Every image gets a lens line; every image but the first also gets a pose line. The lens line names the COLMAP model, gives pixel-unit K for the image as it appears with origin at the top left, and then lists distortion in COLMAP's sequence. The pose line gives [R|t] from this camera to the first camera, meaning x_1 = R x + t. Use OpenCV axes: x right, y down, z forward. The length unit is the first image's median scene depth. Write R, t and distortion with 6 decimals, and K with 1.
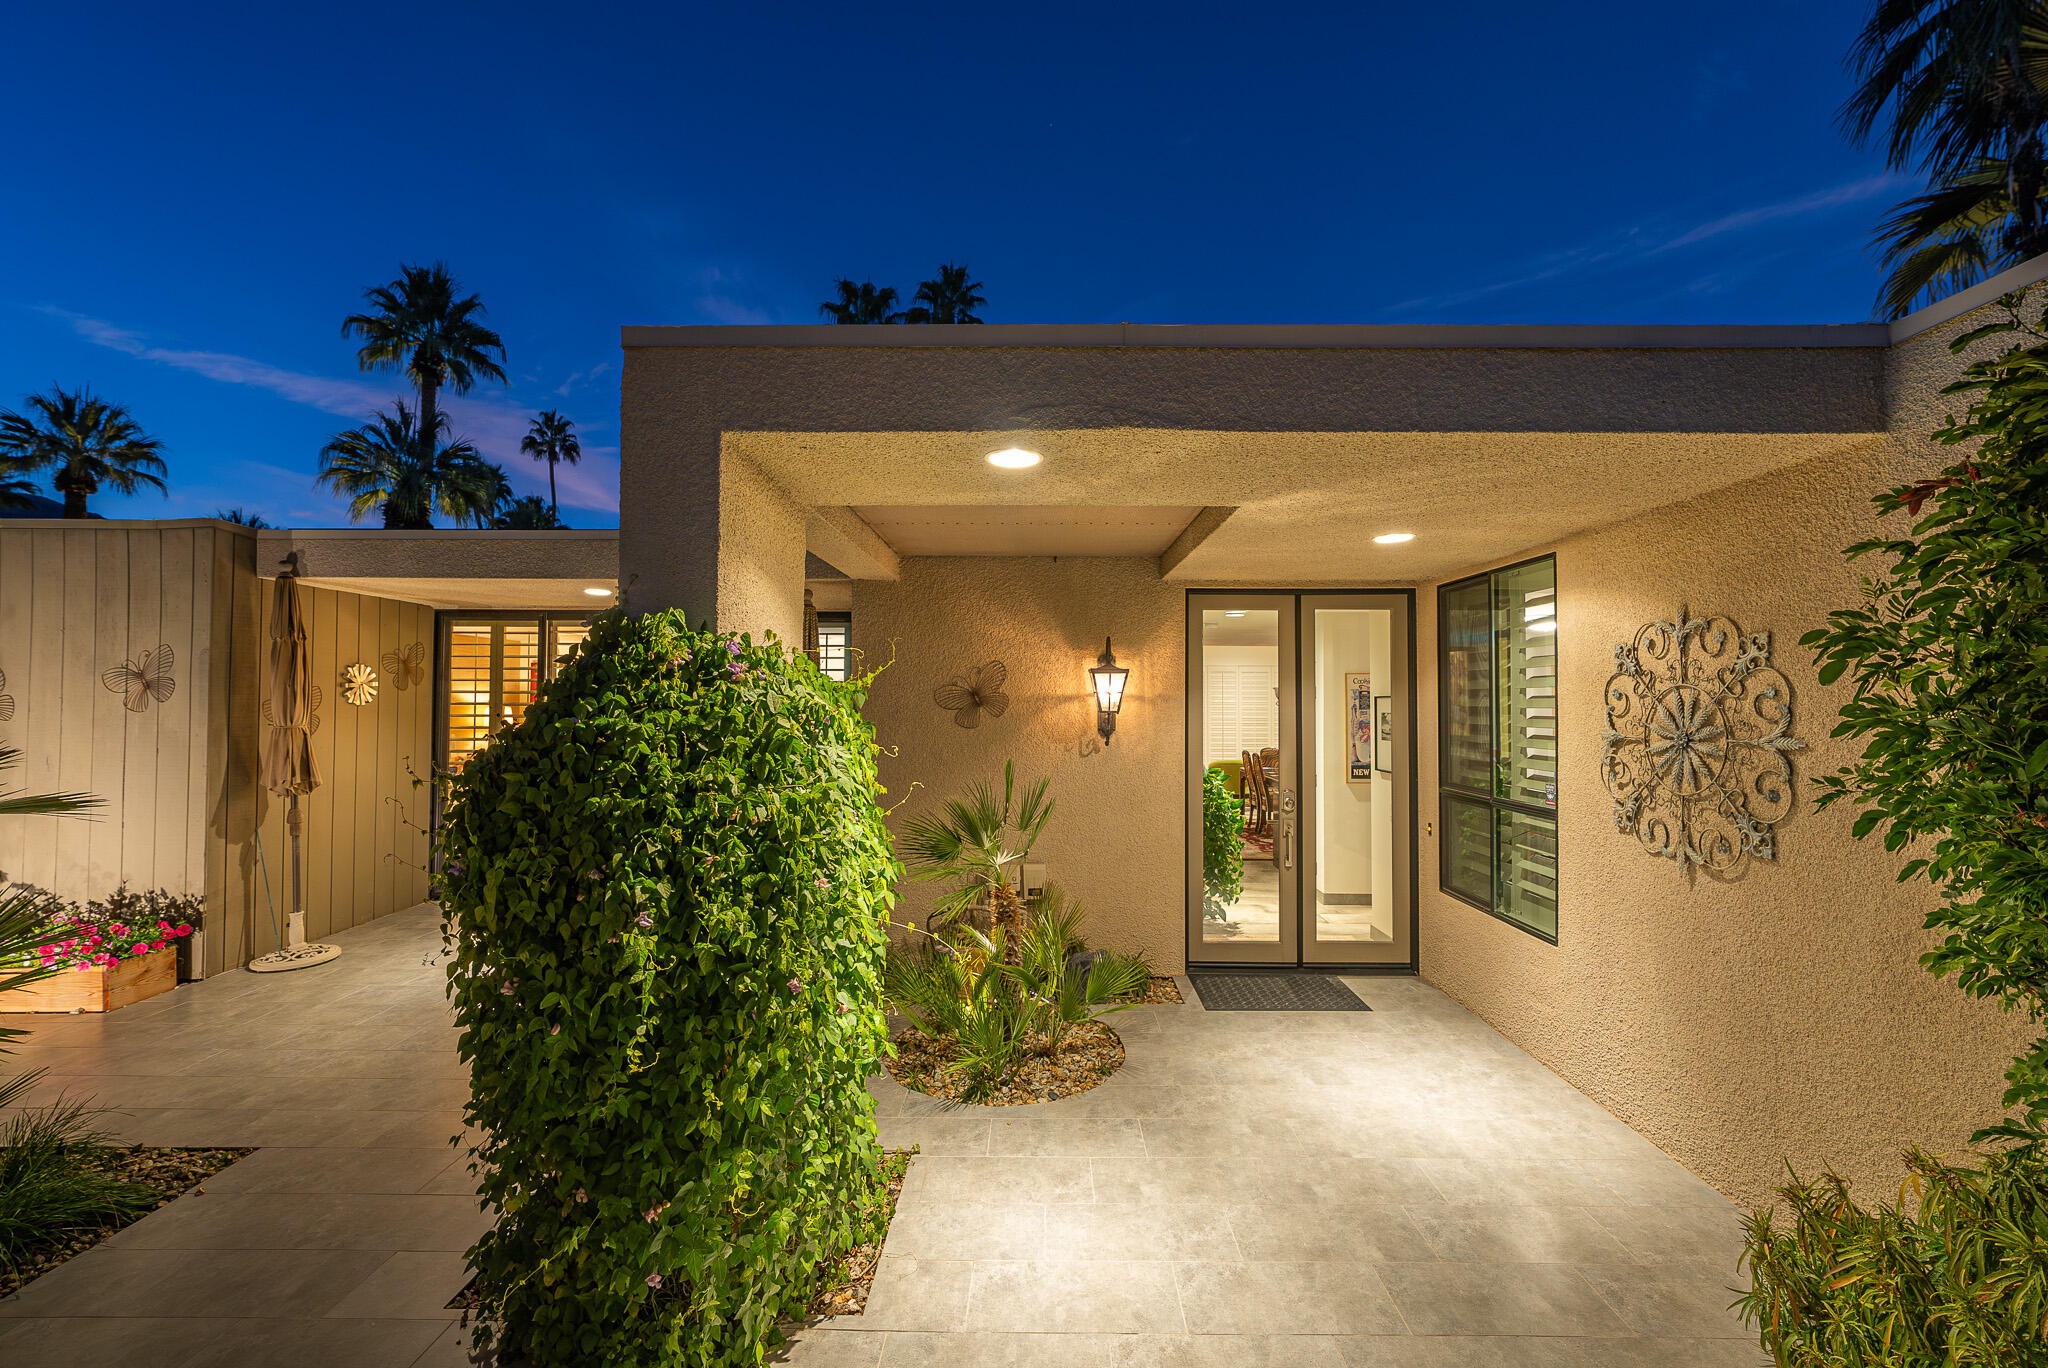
lens RADIAL K [[891.7, 0, 1024.0], [0, 891.7, 684.0], [0, 0, 1]] dist [-0.003113, -0.000230]
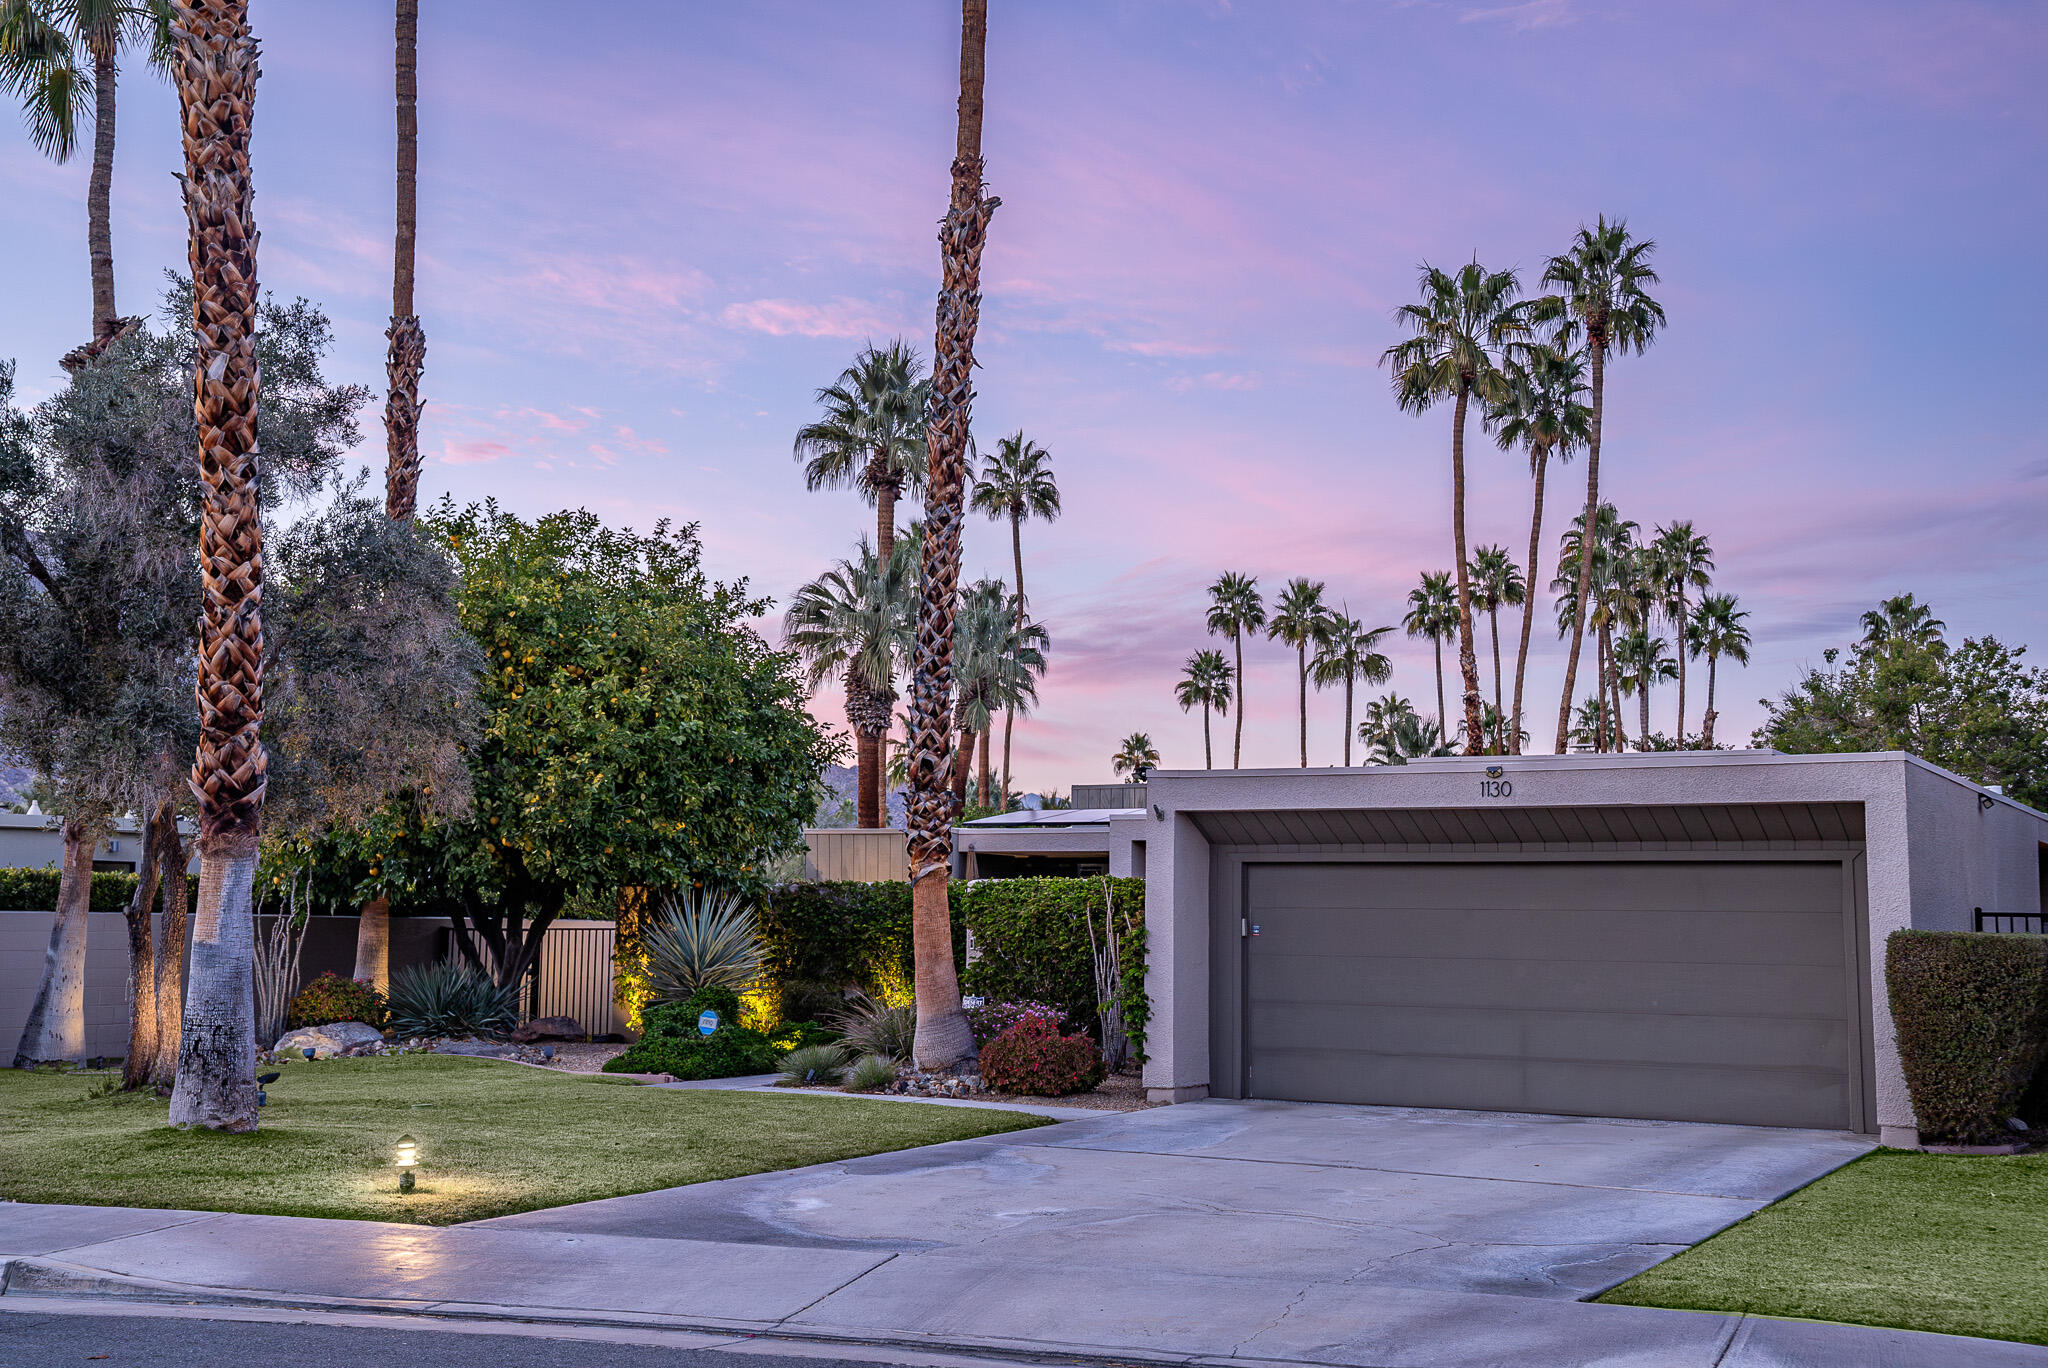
lens RADIAL K [[2488.1, 0, 1024.0], [0, 2488.1, 684.0], [0, 0, 1]] dist [0.014420, 0.560459]
pose [[0.891402, -0.044110, -0.451062, 0.334080], [0.004528, 0.996070, -0.088458, 0.003986], [0.453191, 0.076809, 0.888098, -0.711596]]
